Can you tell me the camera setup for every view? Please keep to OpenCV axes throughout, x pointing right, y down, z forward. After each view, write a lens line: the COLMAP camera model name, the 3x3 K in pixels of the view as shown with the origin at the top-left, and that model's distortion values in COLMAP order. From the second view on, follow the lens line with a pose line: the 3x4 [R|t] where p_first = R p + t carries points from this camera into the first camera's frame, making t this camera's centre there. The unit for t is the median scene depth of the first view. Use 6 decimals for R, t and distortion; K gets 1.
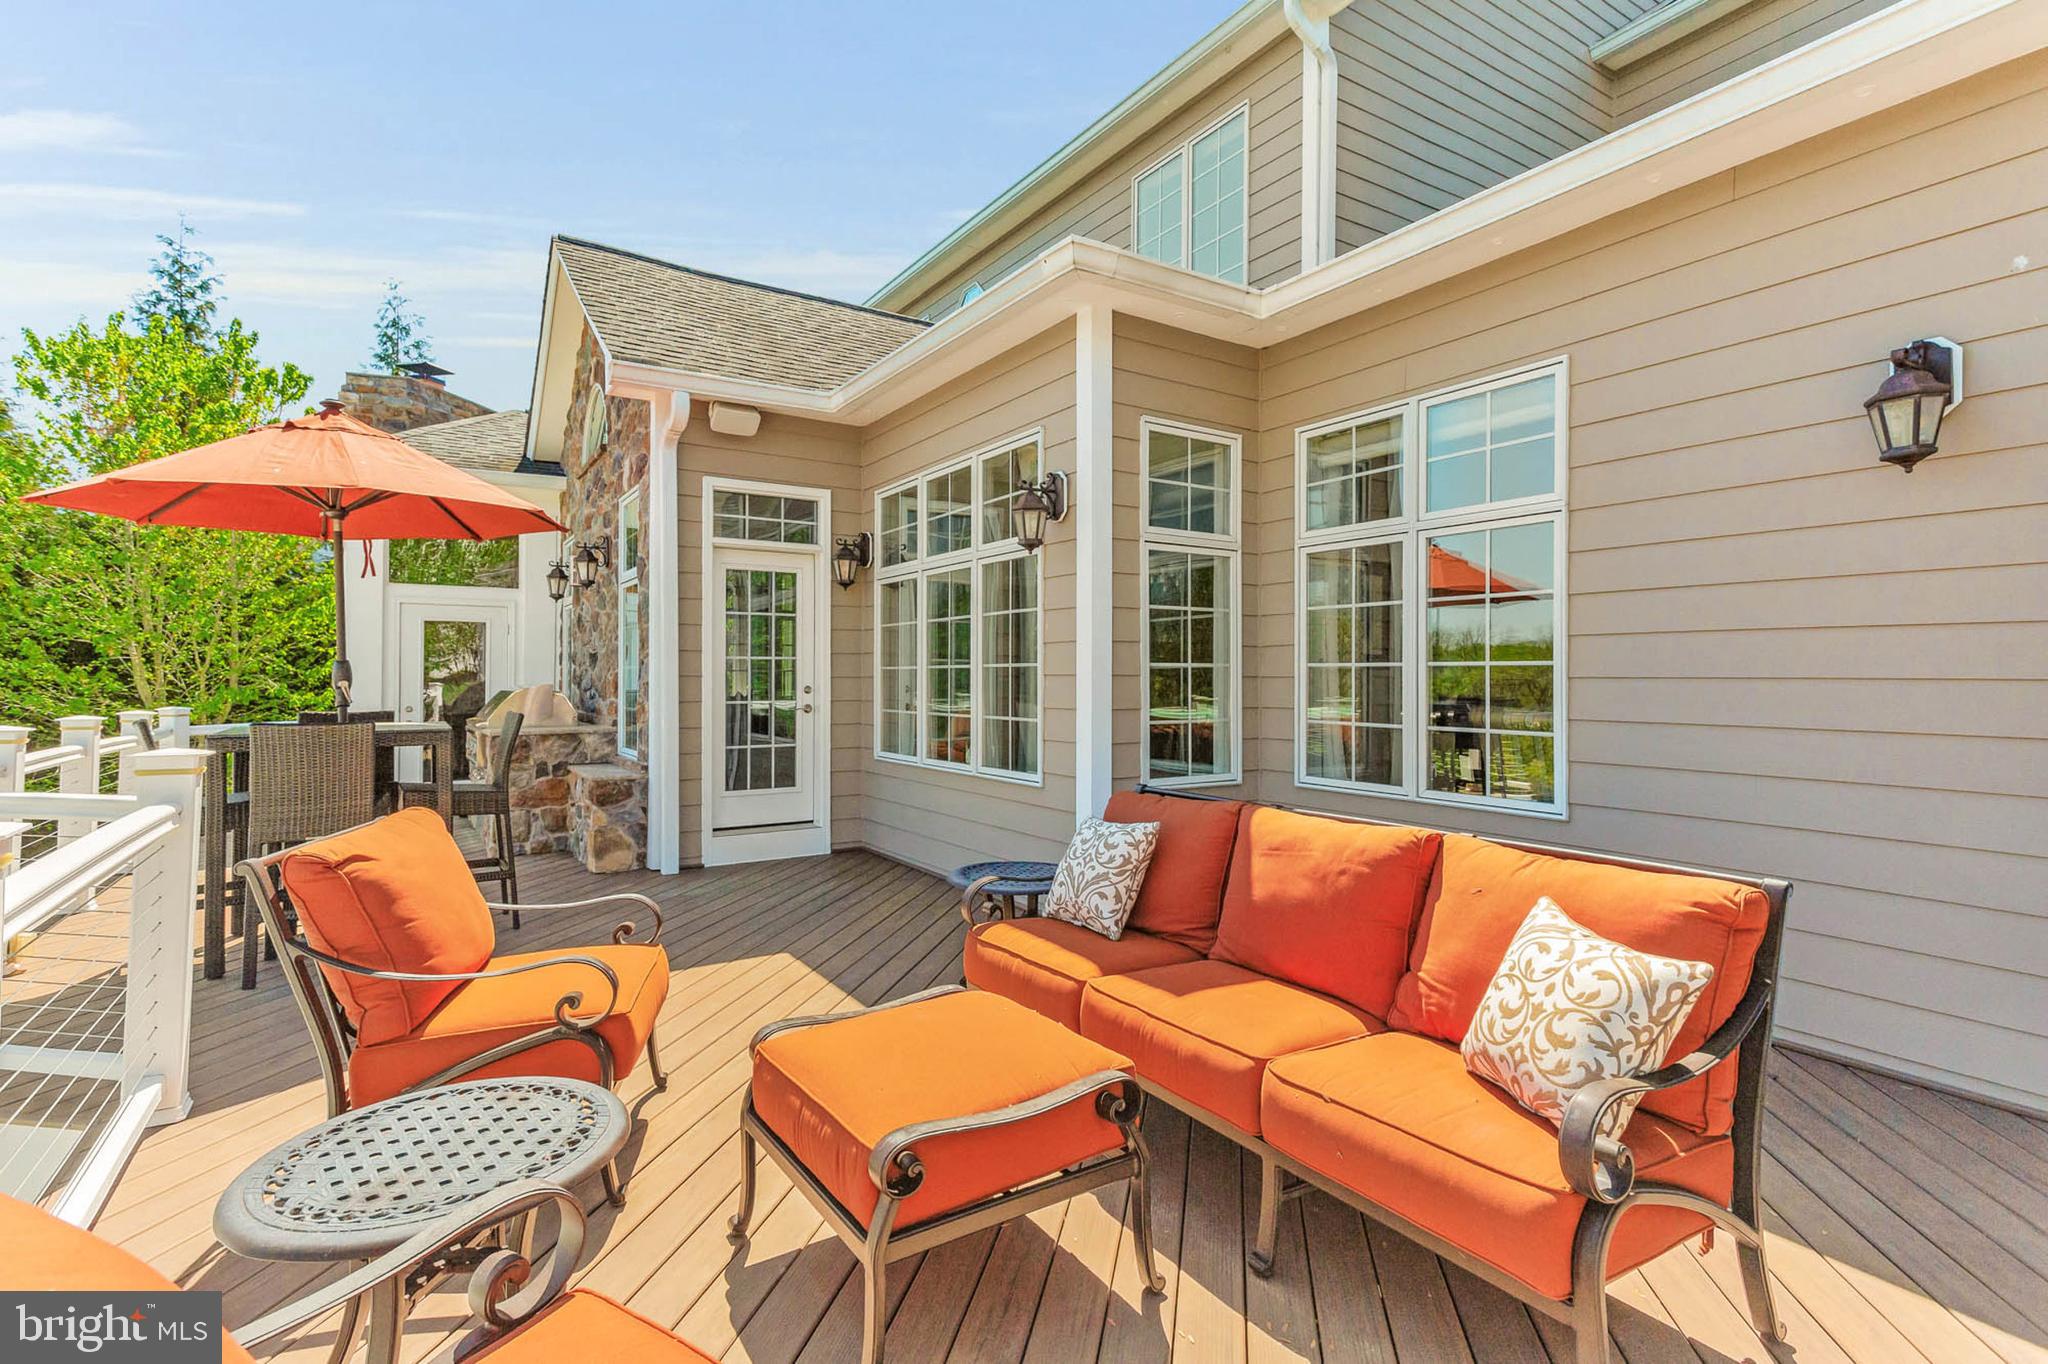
lens RADIAL K [[964.4, 0, 1021.6], [0, 964.4, 673.8], [0, 0, 1]] dist [0.028614, -0.000051]
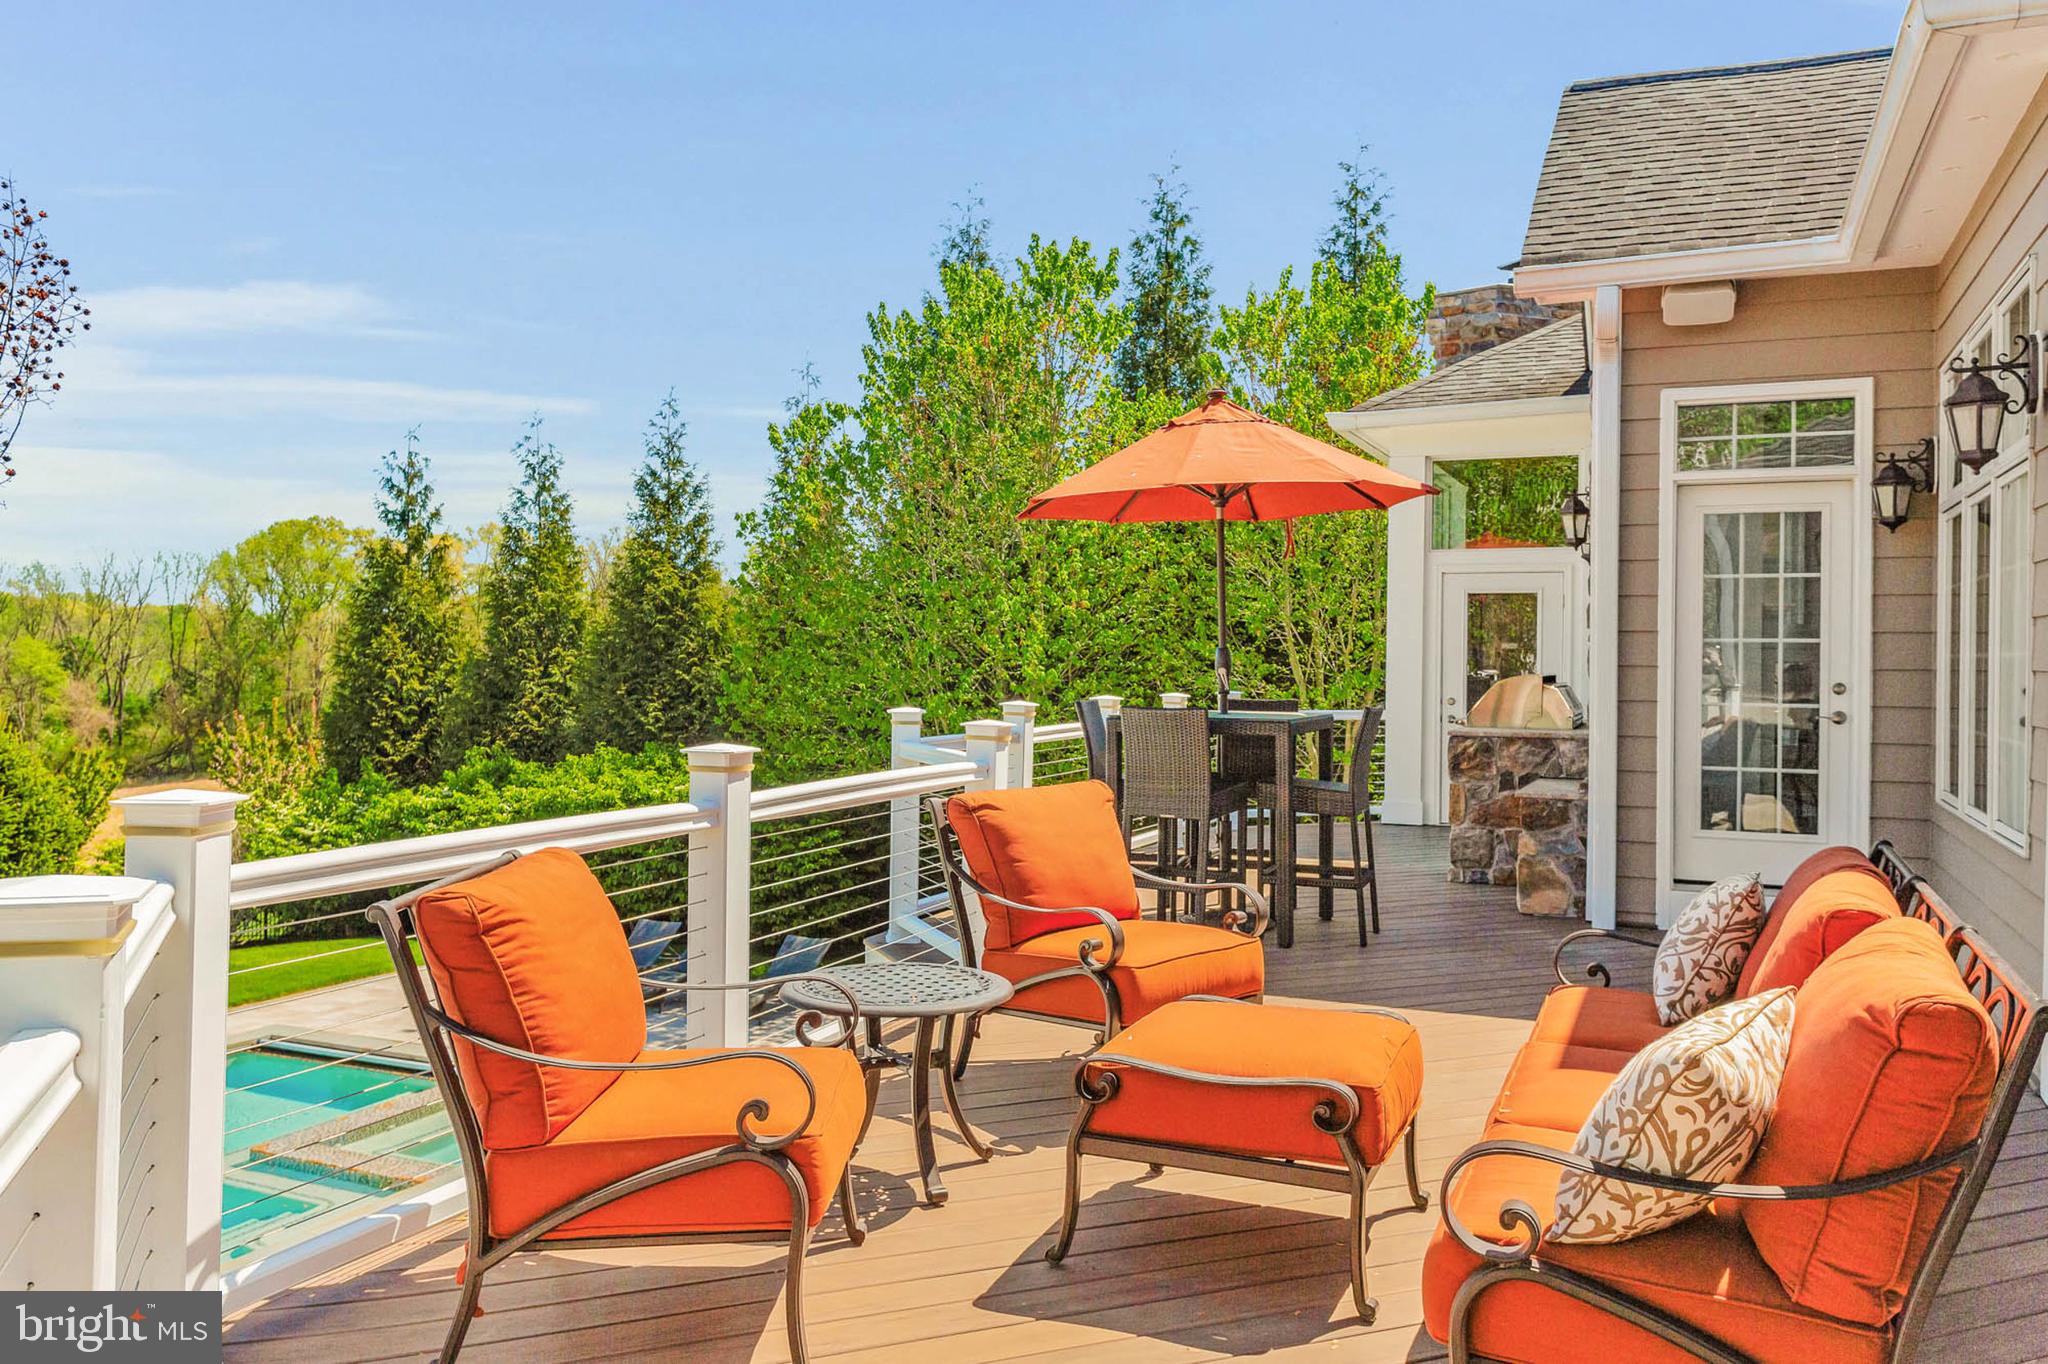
lens RADIAL K [[1472.8, 0, 1020.4], [0, 1472.8, 681.9], [0, 0, 1]] dist [0.014089, -0.001180]
pose [[0.579027, 0.019576, -0.815073, 0.290450], [-0.005957, 0.999787, 0.019781, -0.004787], [0.815286, -0.006599, 0.579020, -0.029604]]
